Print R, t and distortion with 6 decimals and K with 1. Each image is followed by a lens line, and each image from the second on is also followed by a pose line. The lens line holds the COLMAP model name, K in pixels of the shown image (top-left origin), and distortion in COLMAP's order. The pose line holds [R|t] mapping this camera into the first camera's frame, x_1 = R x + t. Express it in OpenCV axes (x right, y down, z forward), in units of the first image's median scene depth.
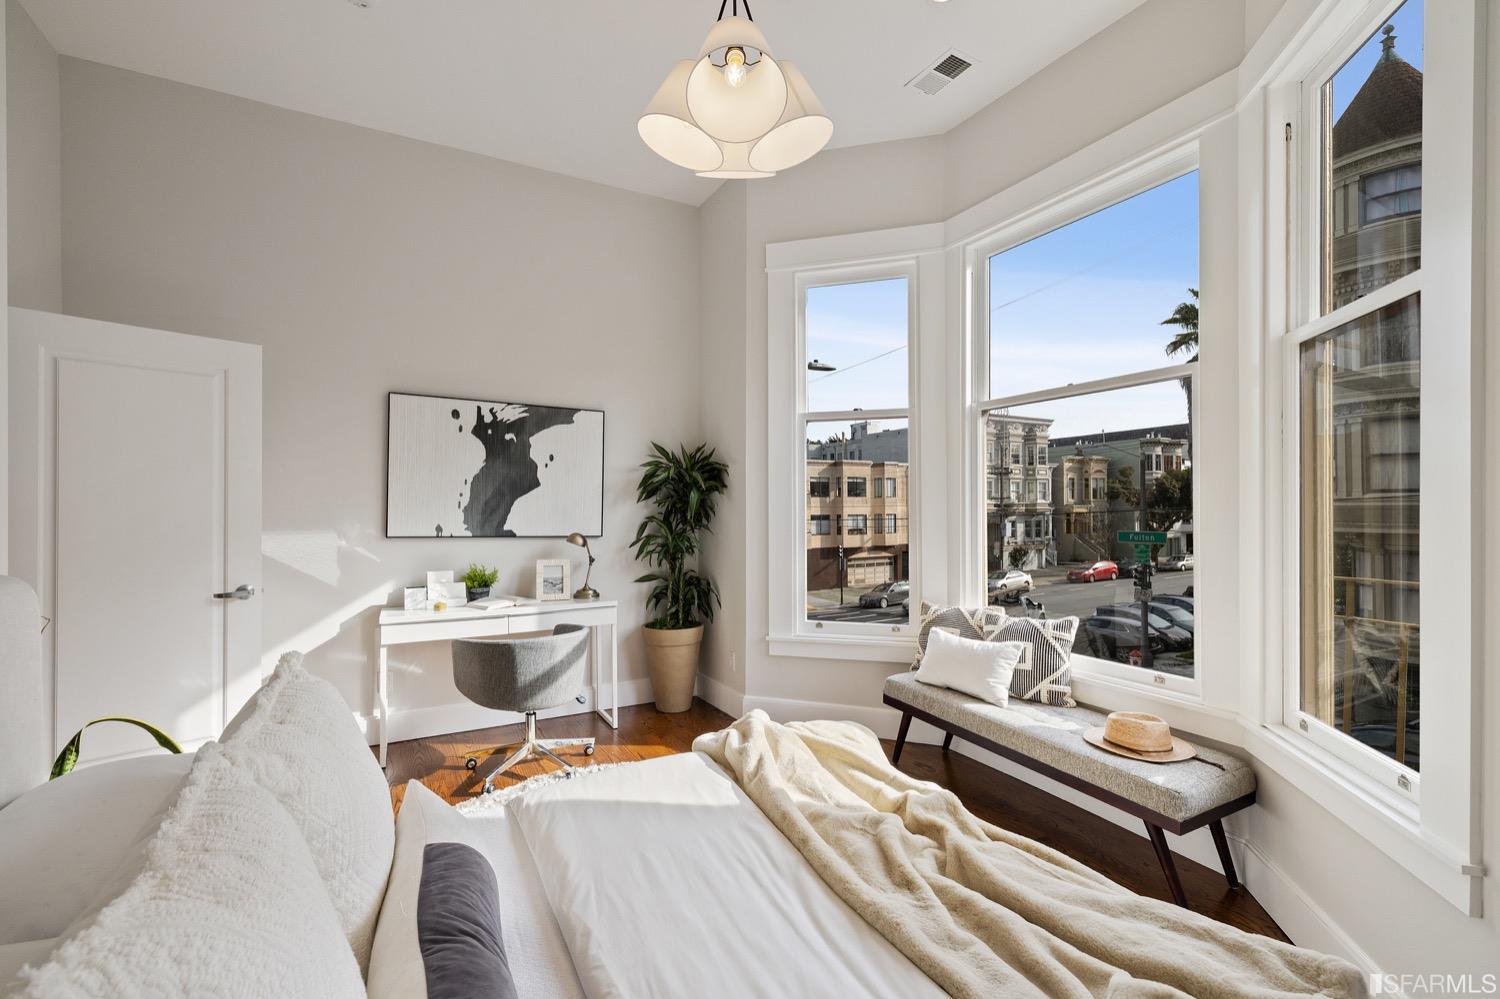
lens RADIAL K [[638.9, 0, 744.8], [0, 638.9, 495.8], [0, 0, 1]] dist [-0.000879, -0.000058]
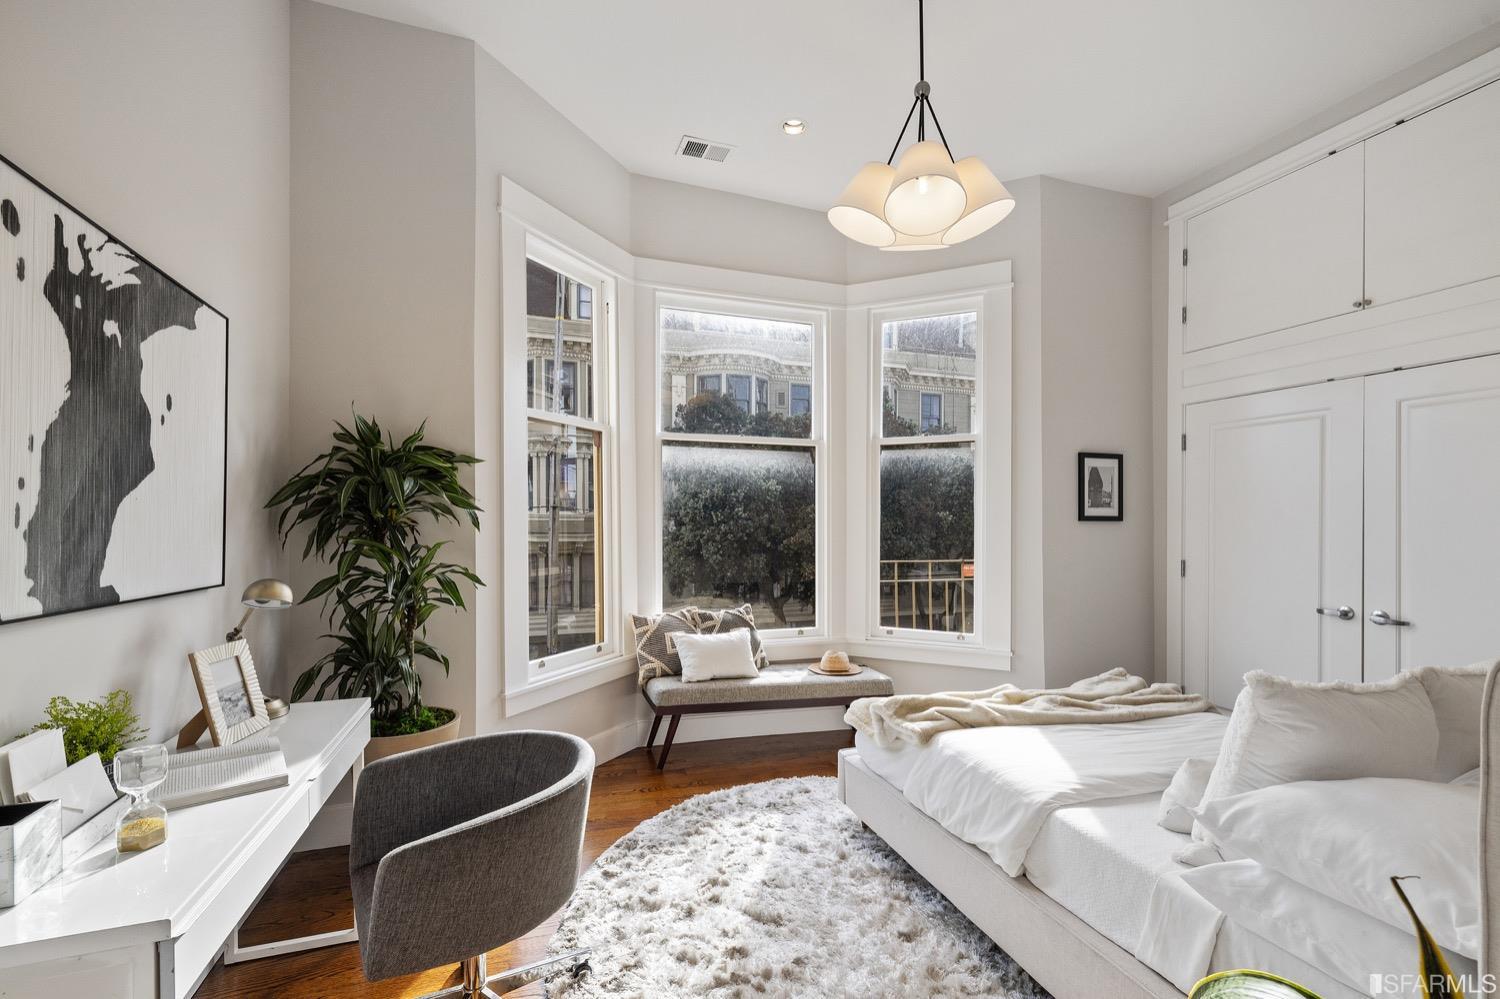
lens RADIAL K [[650.4, 0, 744.9], [0, 650.4, 497.5], [0, 0, 1]] dist [0.002791, 0.000416]
pose [[0.175696, 0.038716, 0.983683, -0.676843], [-0.021896, 0.999133, -0.035414, 0.008777], [-0.984201, -0.015316, 0.176392, 0.586416]]
